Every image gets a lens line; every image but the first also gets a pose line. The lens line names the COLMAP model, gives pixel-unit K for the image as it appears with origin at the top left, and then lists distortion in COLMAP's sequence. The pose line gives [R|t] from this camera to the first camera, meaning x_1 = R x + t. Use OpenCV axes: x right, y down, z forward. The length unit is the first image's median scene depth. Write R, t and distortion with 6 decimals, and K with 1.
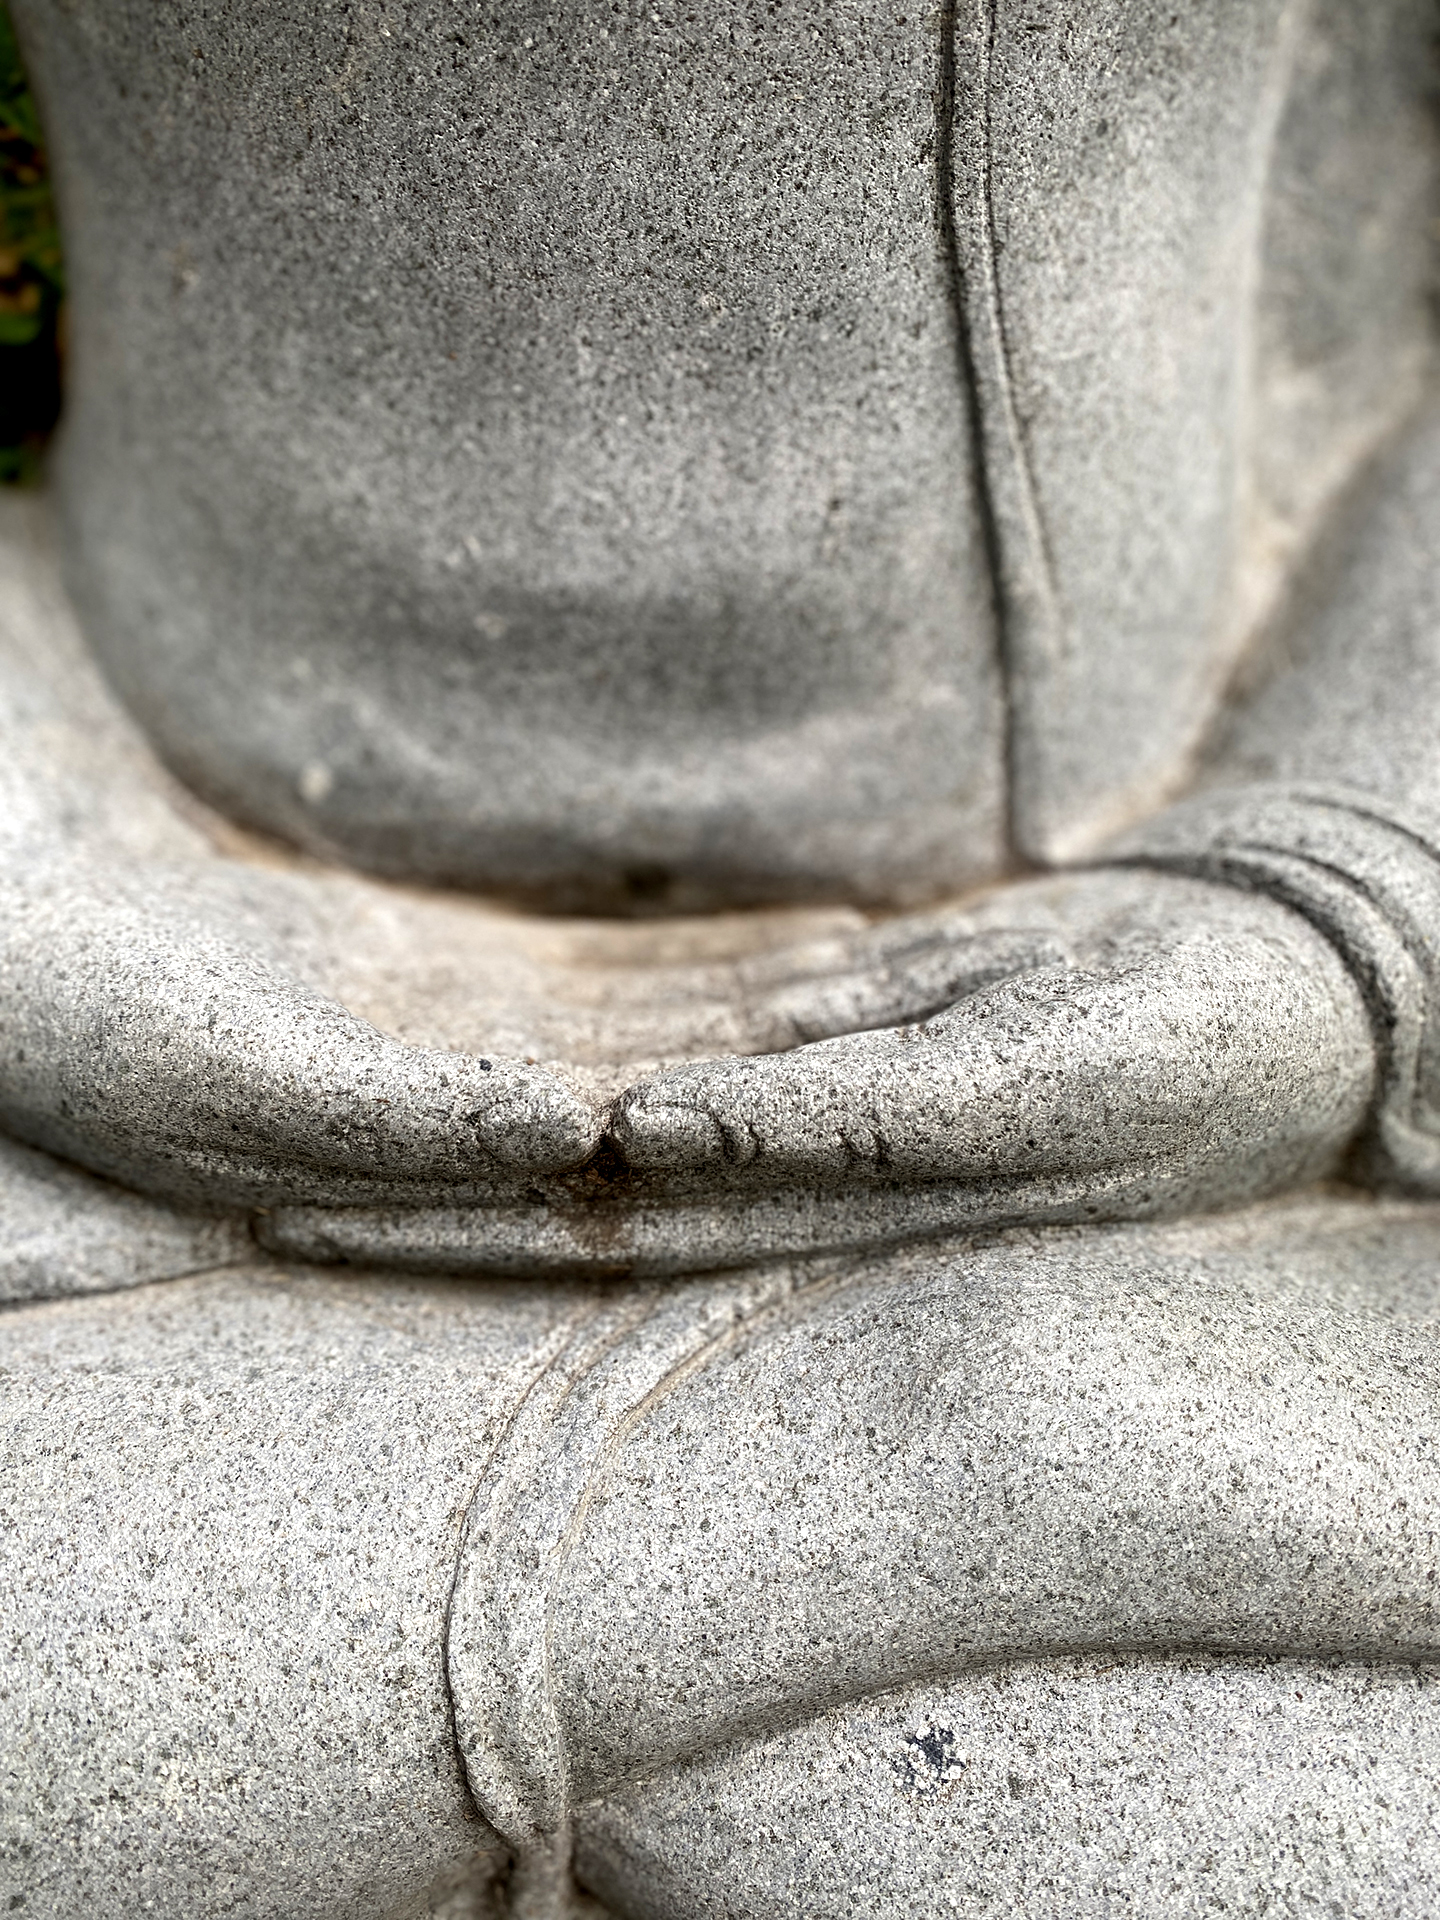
lens RADIAL K [[1534.6, 0, 703.5], [0, 1534.6, 937.8], [0, 0, 1]] dist [0.017720, -0.010393]
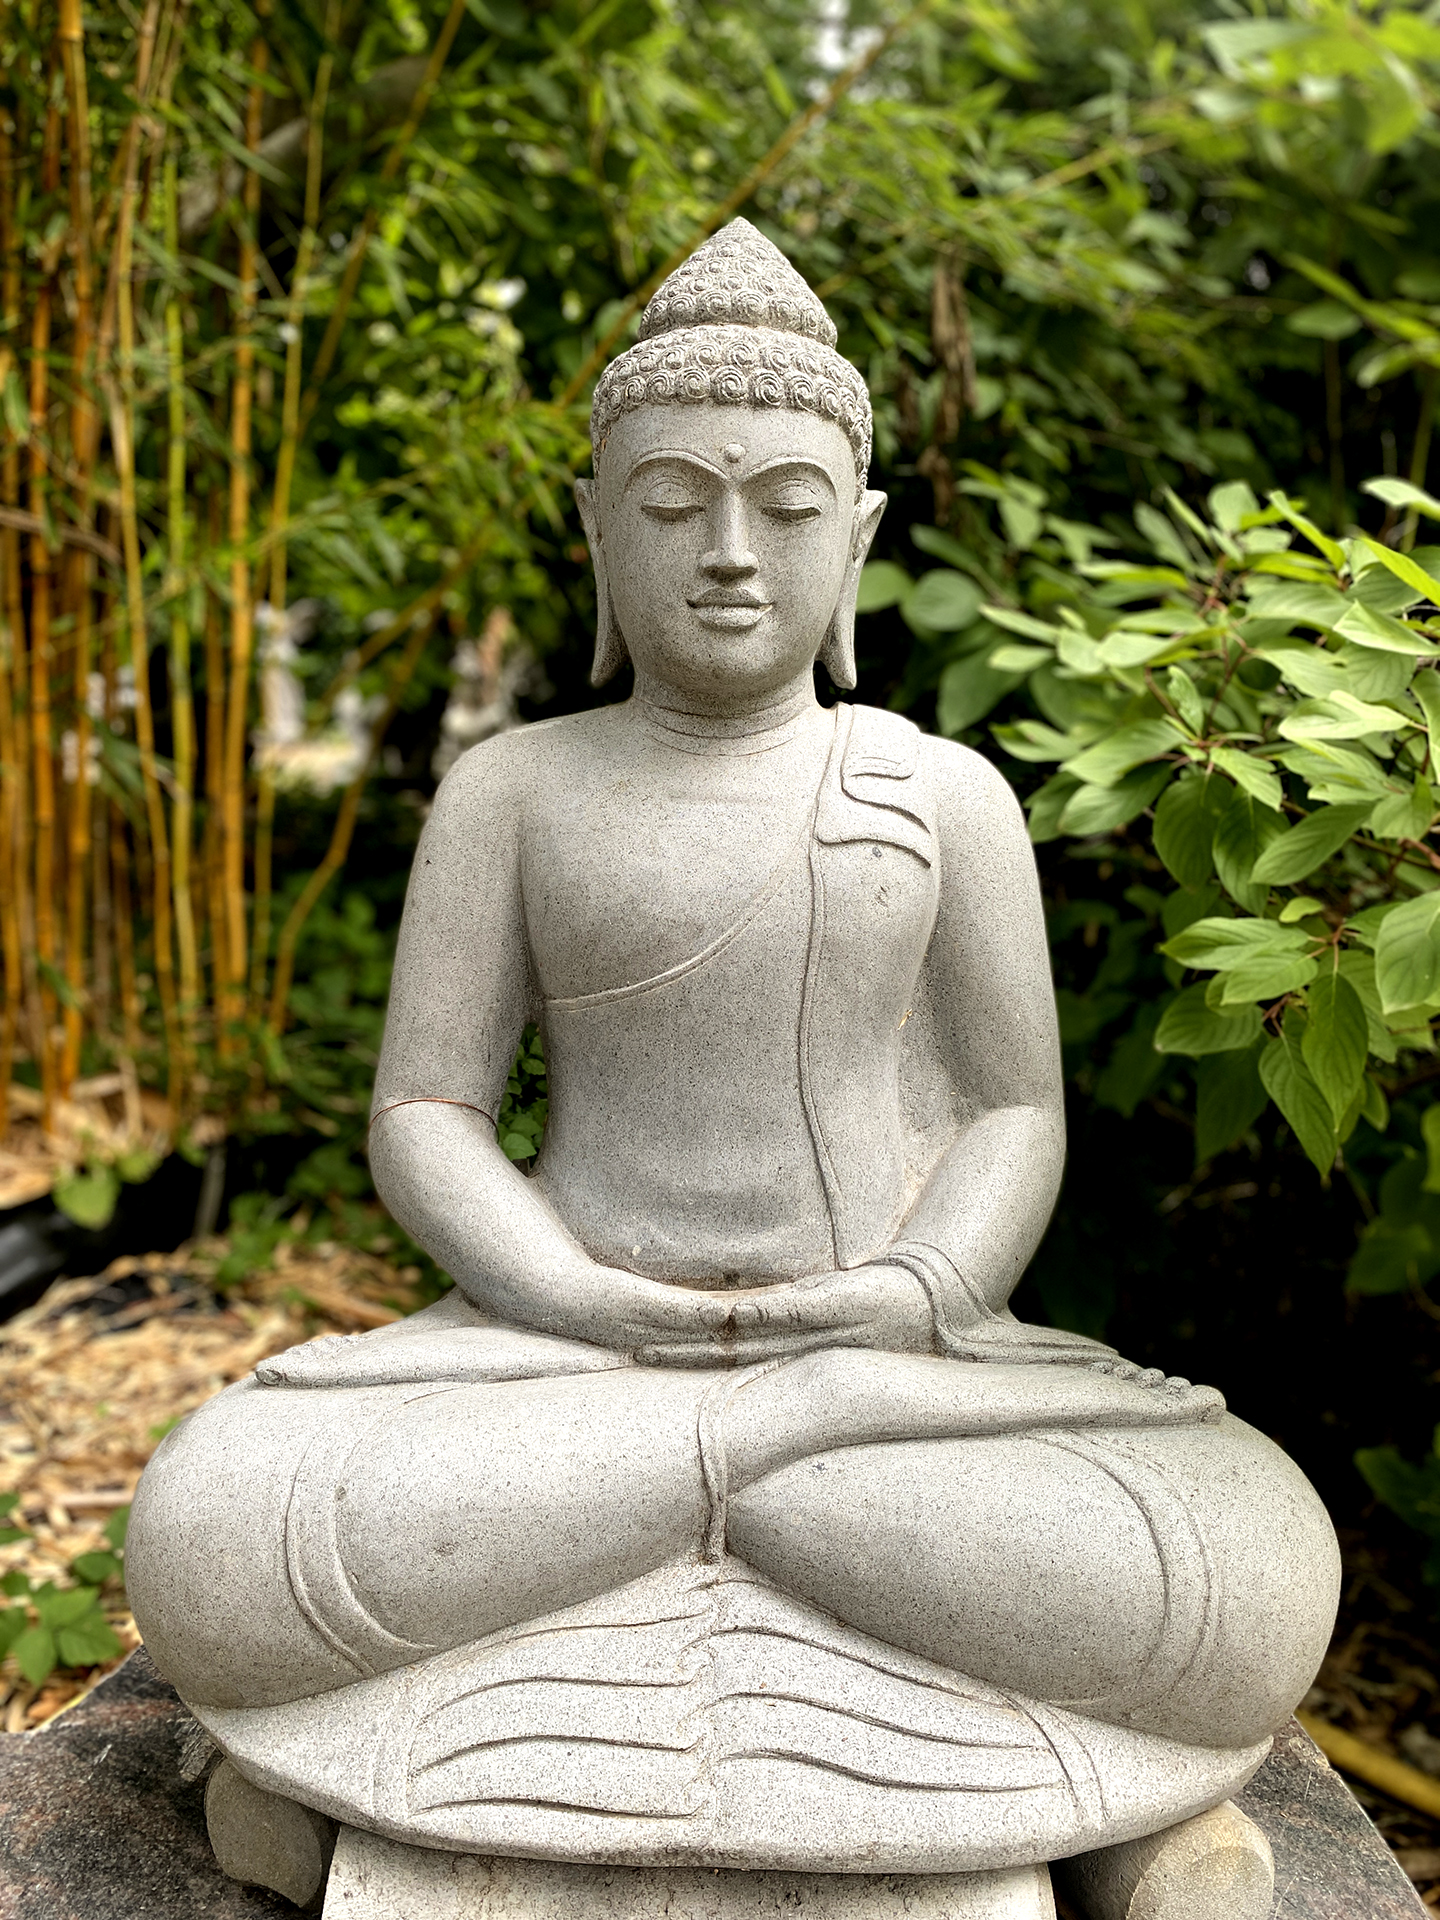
lens RADIAL K [[1504.5, 0, 707.6], [0, 1504.5, 950.9], [0, 0, 1]] dist [0.060662, -0.058397]
pose [[0.999574, -0.017358, 0.023468, -0.181072], [0.026161, 0.889349, -0.456481, 0.984417], [-0.012948, 0.456900, 0.889424, -2.692991]]
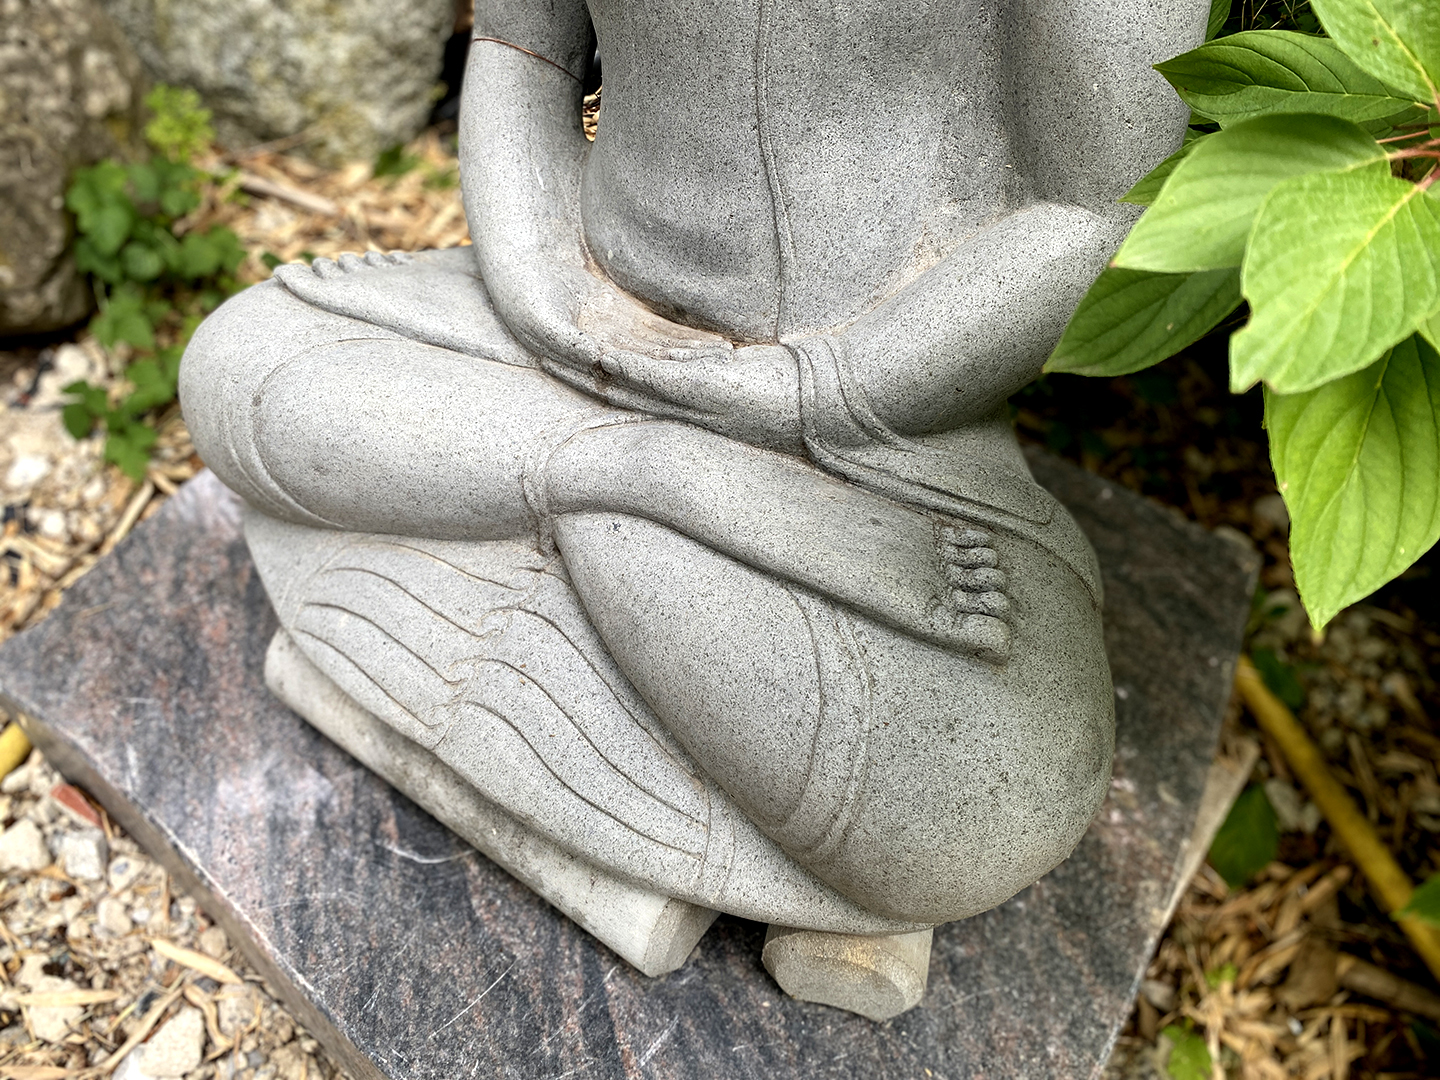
lens RADIAL K [[1128.4, 0, 717.7], [0, 1128.4, 538.7], [0, 0, 1]] dist [0.060662, -0.058397]
pose [[0.817764, 0.378442, -0.433639, 1.493703], [-0.307956, 0.924212, 0.225822, -0.184498], [0.486235, -0.051127, 0.872331, -1.324100]]
